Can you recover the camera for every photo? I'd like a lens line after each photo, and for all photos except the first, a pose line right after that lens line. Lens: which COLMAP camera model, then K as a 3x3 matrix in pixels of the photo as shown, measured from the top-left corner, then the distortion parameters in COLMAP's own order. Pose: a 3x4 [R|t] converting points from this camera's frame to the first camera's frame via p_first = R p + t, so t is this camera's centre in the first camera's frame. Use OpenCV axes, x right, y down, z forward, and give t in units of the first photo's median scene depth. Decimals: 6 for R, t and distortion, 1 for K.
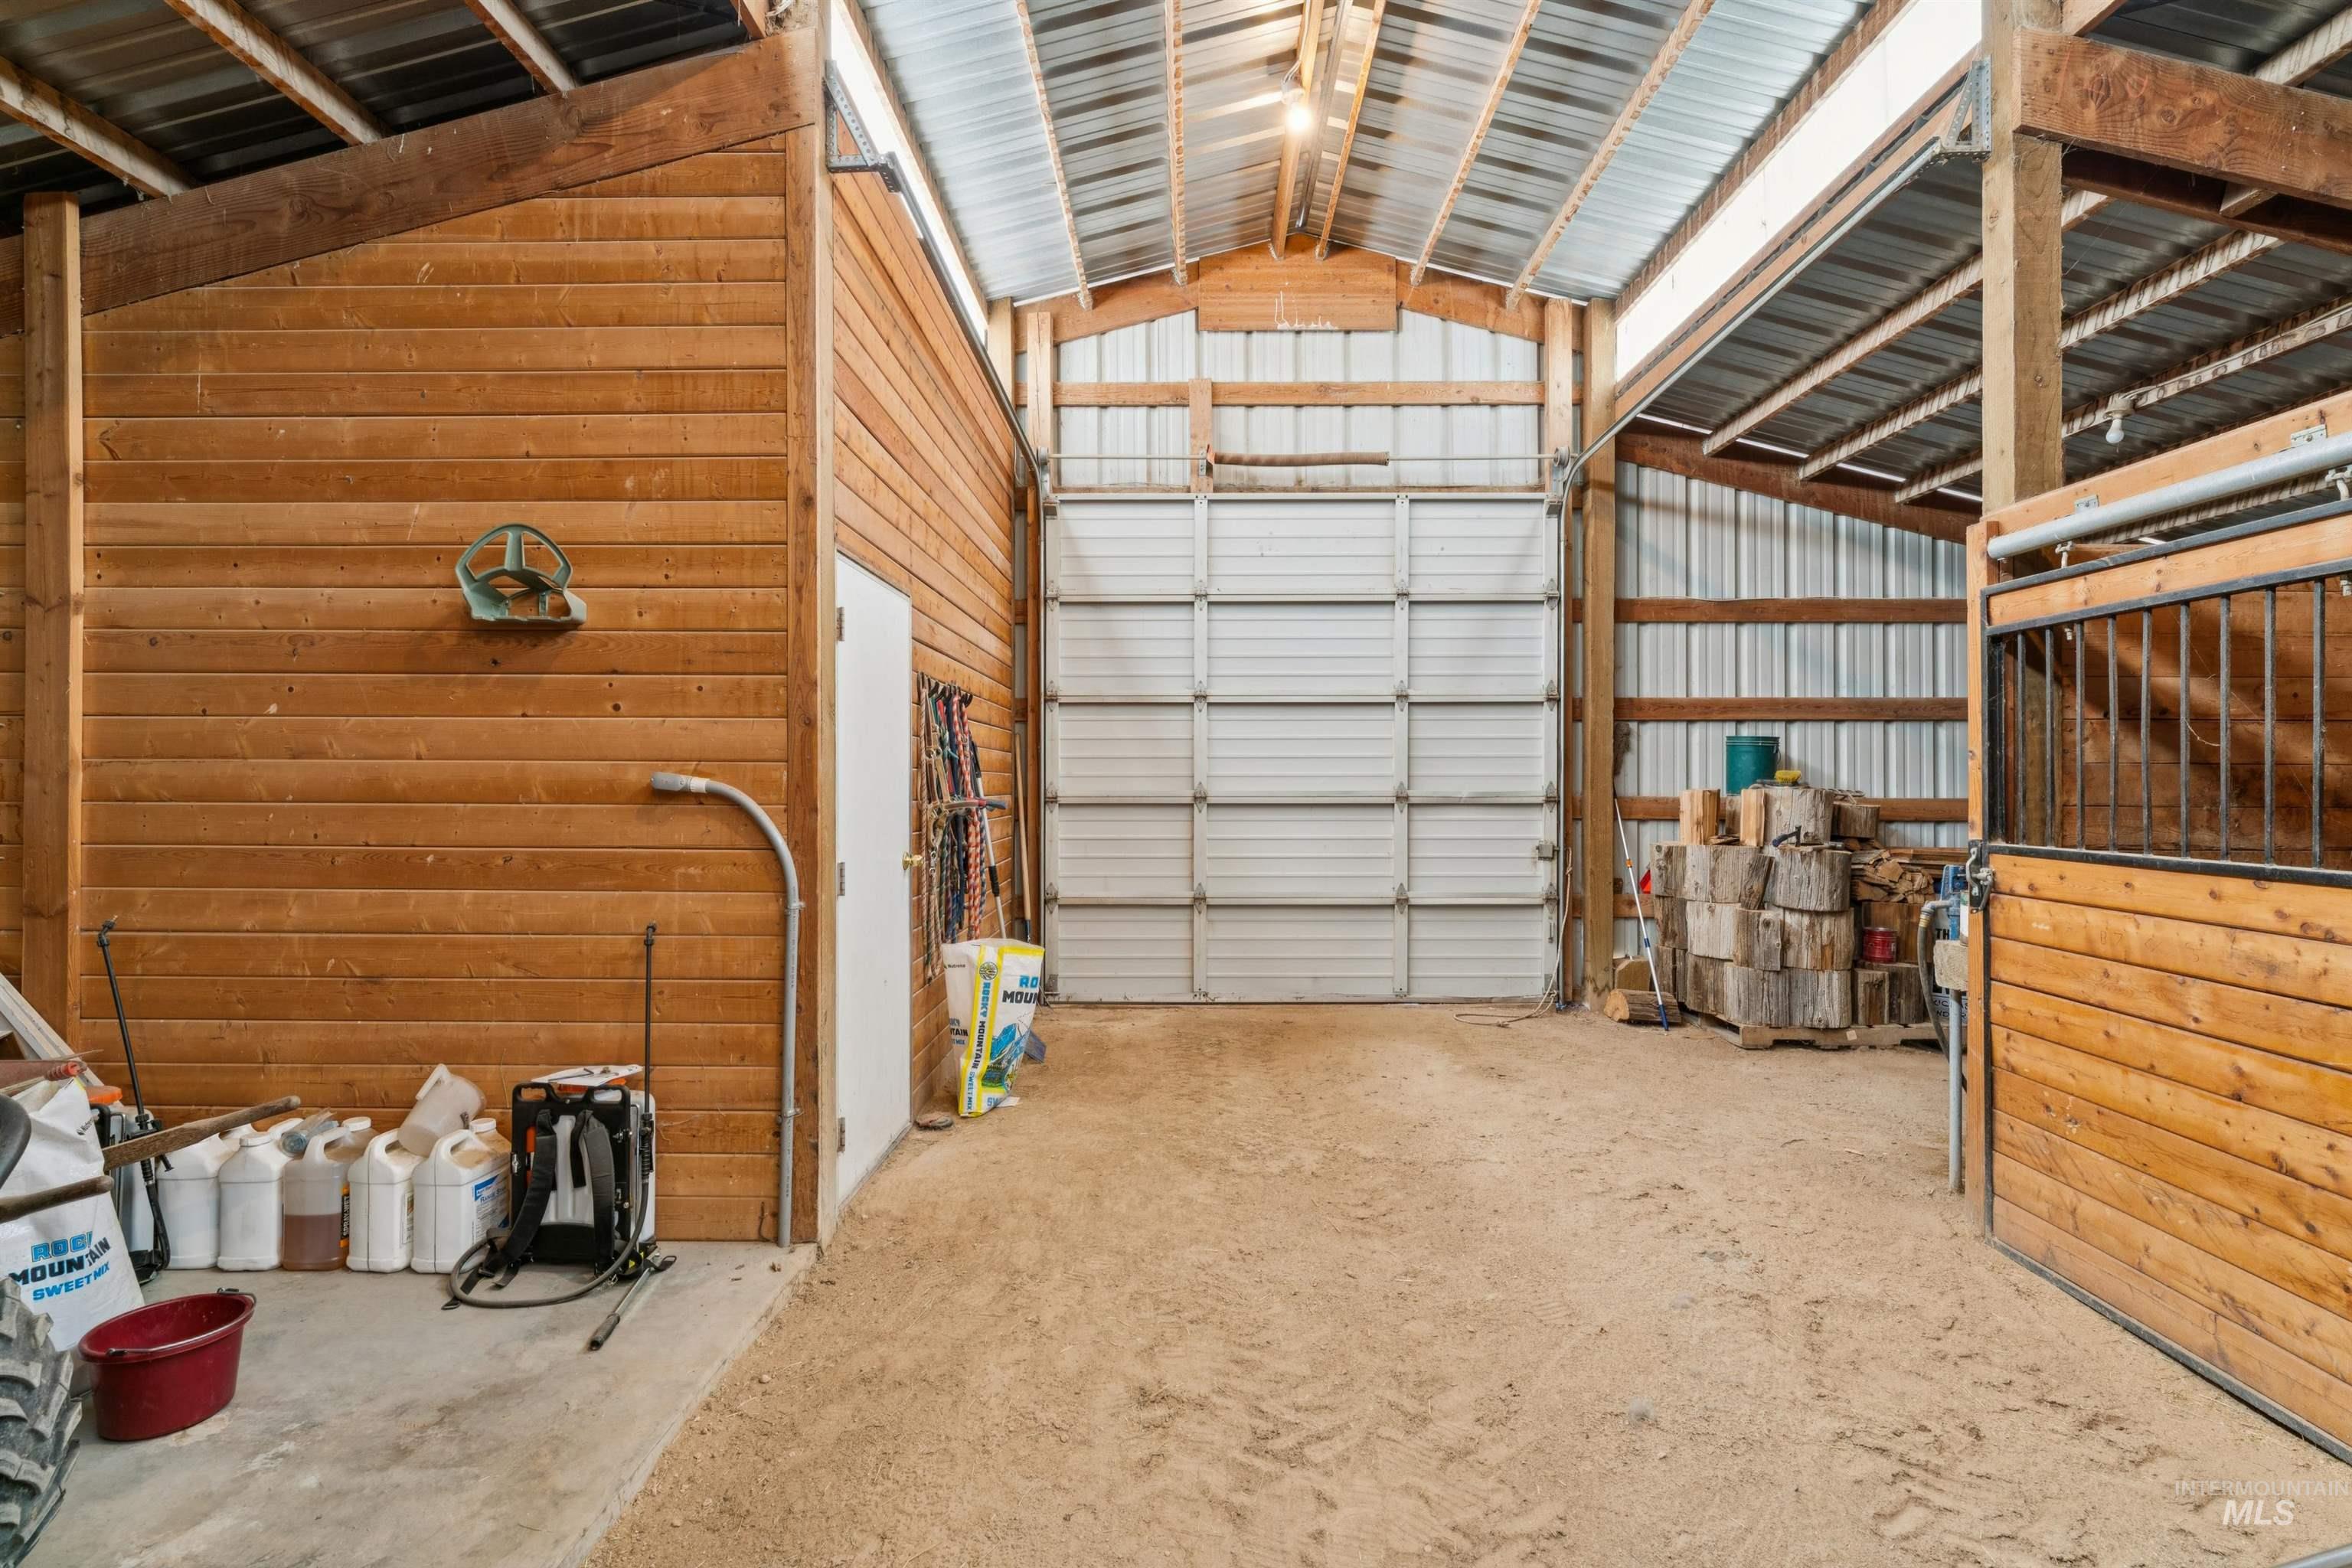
lens RADIAL K [[1156.1, 0, 1176.0], [0, 1156.1, 784.0], [0, 0, 1]] dist [-0.000009, -0.000010]
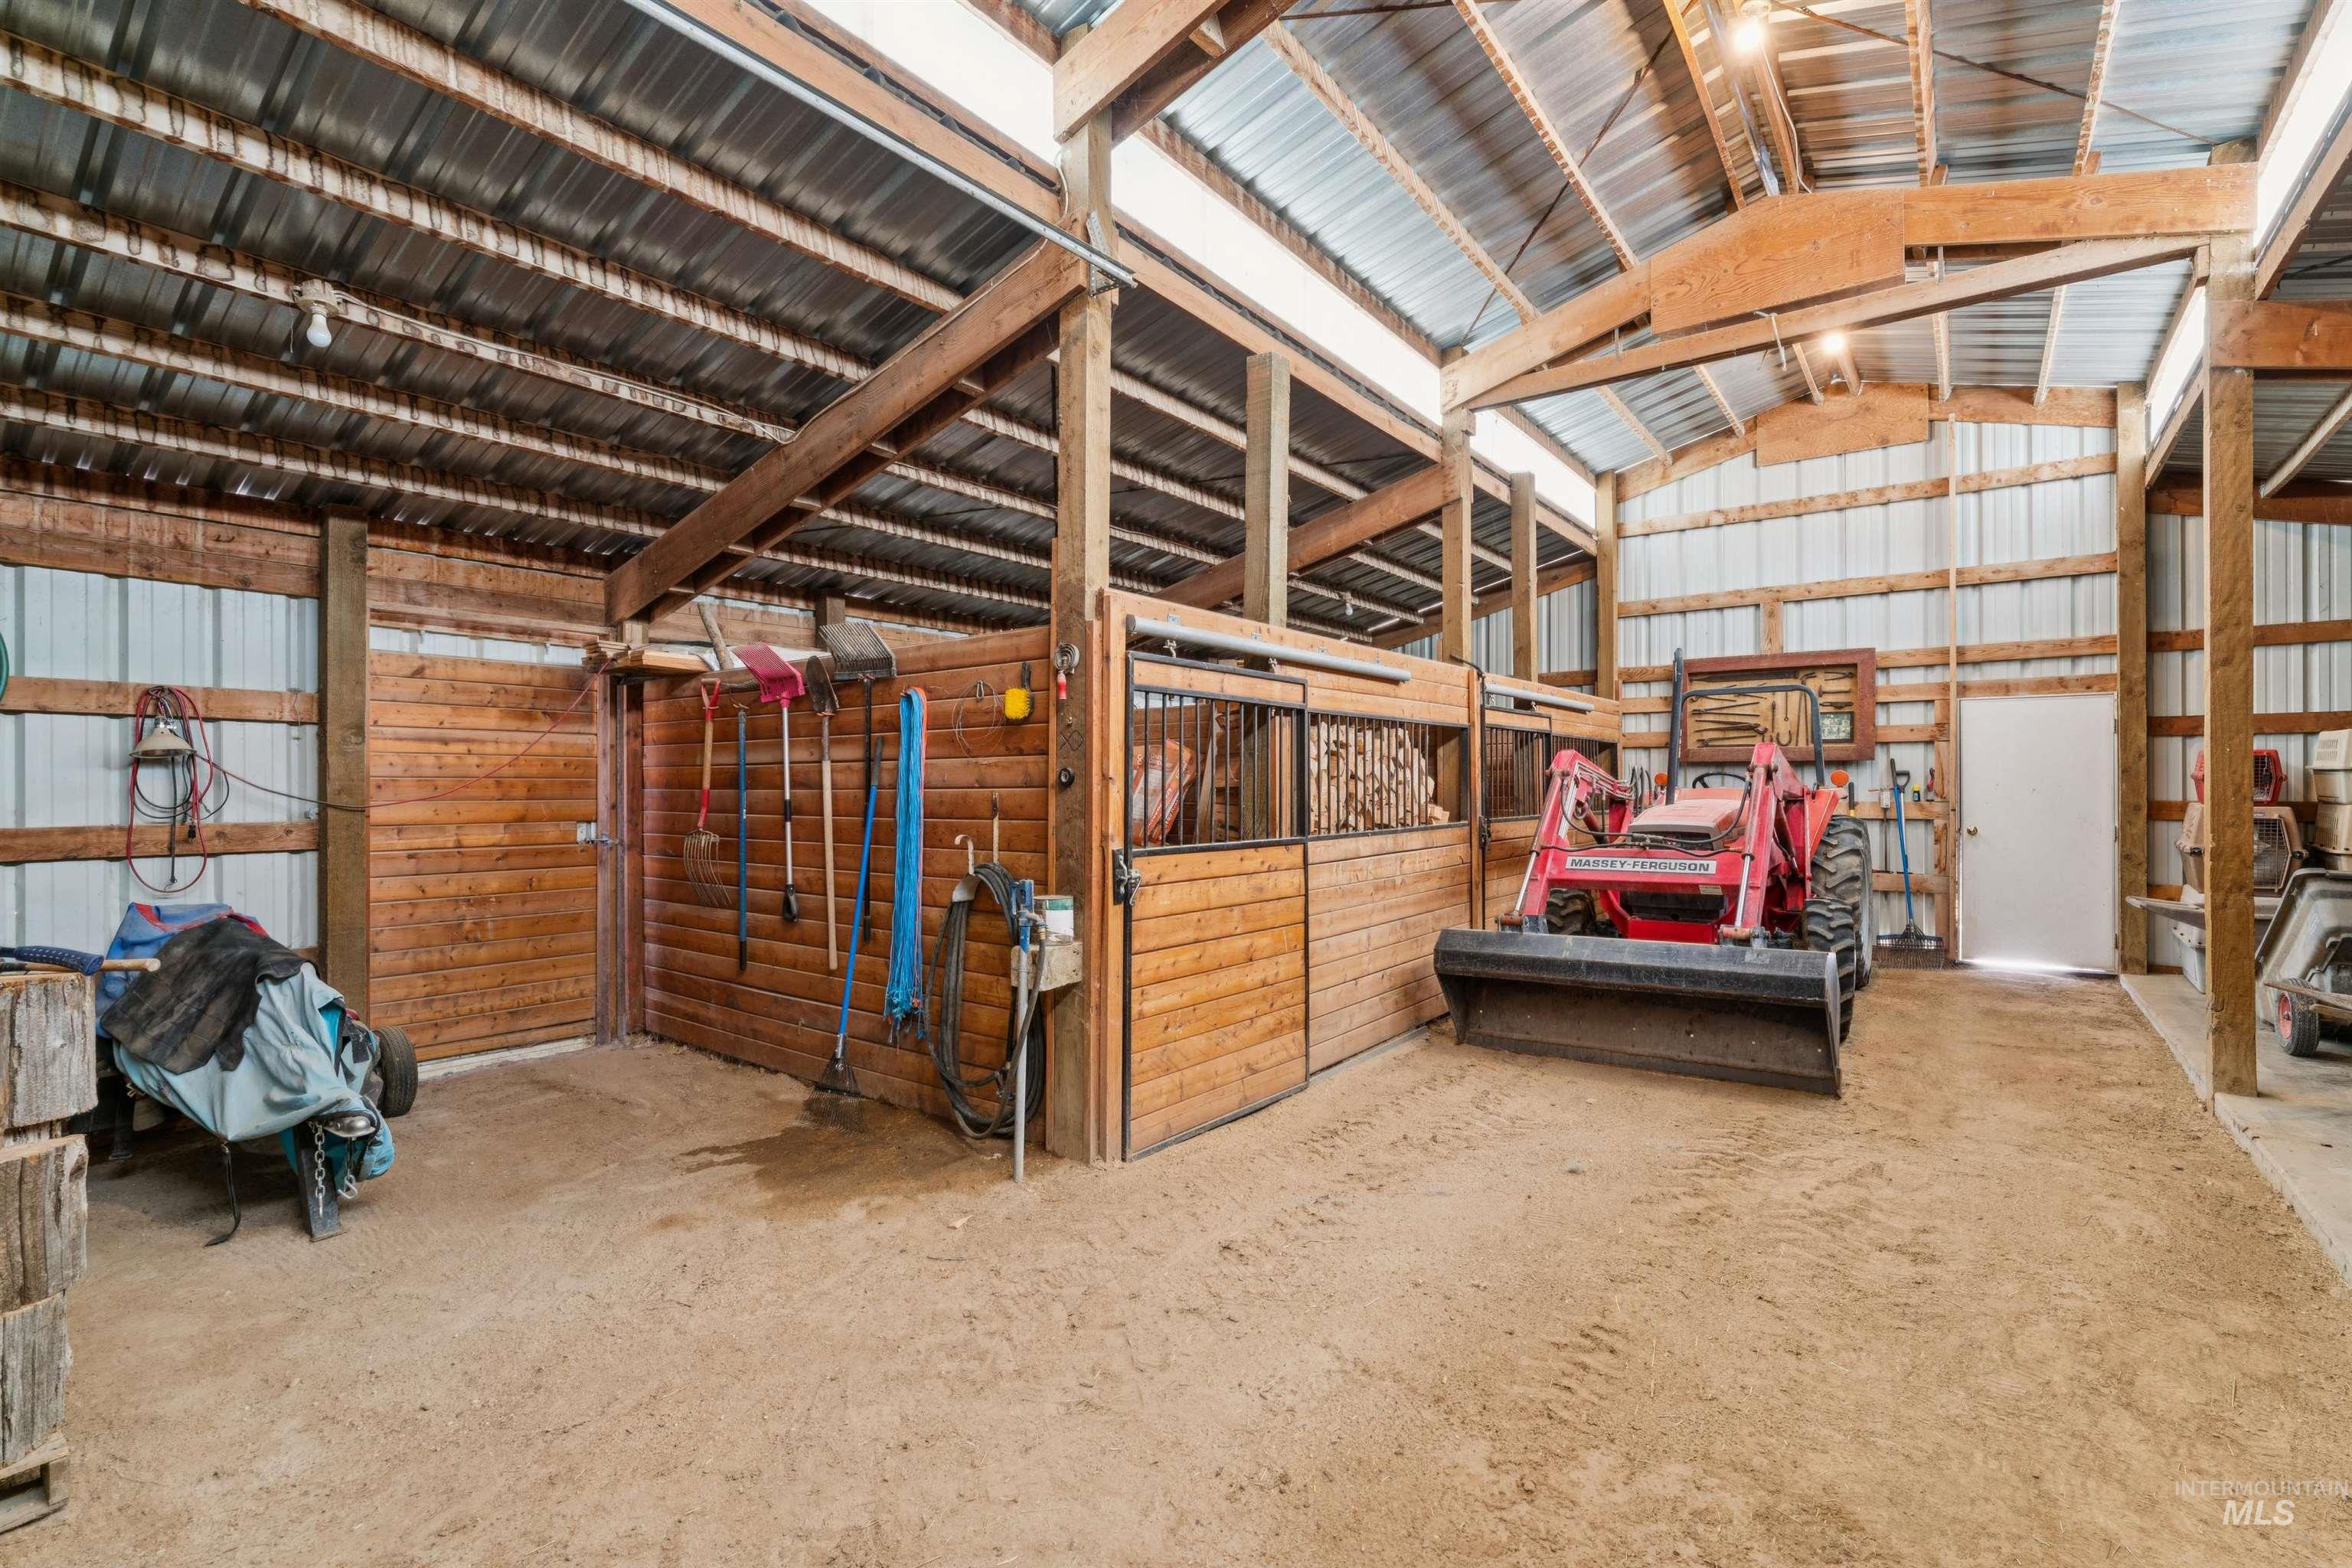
lens RADIAL K [[1067.6, 0, 1176.0], [0, 1067.6, 784.0], [0, 0, 1]] dist [0.000063, 0.000238]
pose [[-0.809259, 0.005689, 0.587425, -0.043426], [0.005474, 0.999983, -0.002145, -0.022908], [-0.587427, 0.001480, -0.809276, 2.200045]]
